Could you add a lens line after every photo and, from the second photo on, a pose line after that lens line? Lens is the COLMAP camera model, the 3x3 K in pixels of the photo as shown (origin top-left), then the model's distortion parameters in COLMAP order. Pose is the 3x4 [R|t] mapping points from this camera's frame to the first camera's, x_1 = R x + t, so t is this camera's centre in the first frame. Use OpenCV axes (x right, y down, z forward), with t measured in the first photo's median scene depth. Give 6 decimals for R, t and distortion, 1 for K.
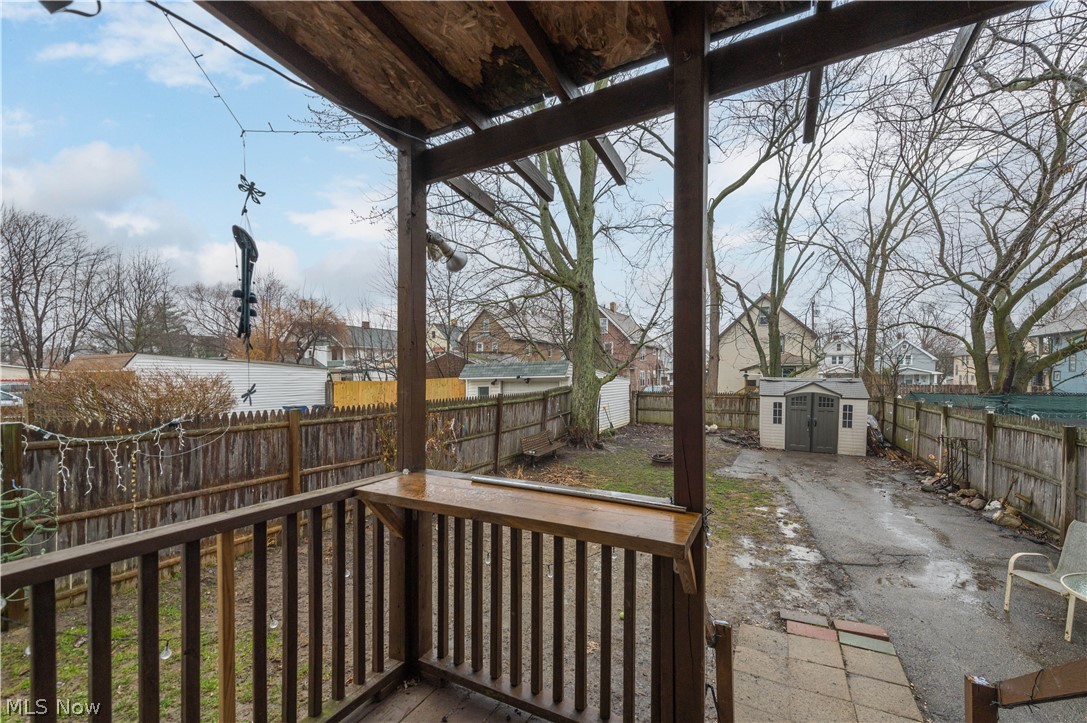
lens RADIAL K [[432.7, 0, 555.1], [0, 432.7, 375.8], [0, 0, 1]] dist [0.014029, -0.002021]
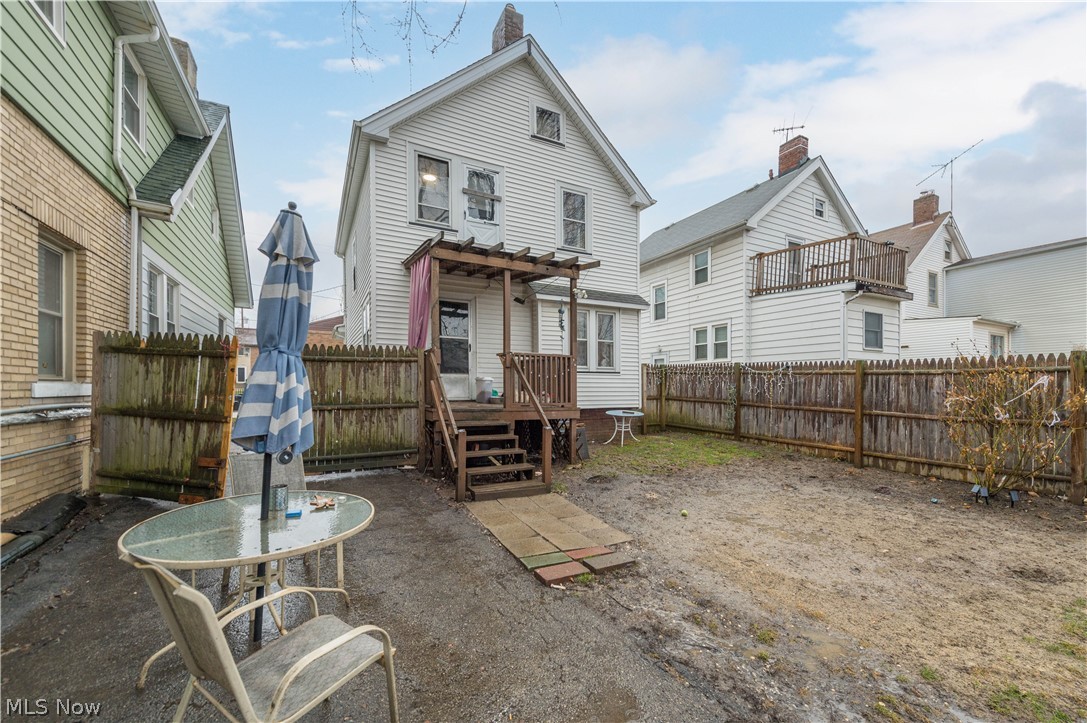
lens RADIAL K [[432.7, 0, 552.5], [0, 432.7, 382.3], [0, 0, 1]] dist [0.014029, -0.002021]
pose [[-0.562060, -0.006111, -0.827074, 0.984972], [-0.011327, 0.999936, 0.000310, 0.160019], [0.827019, 0.009543, -0.562093, 1.029614]]
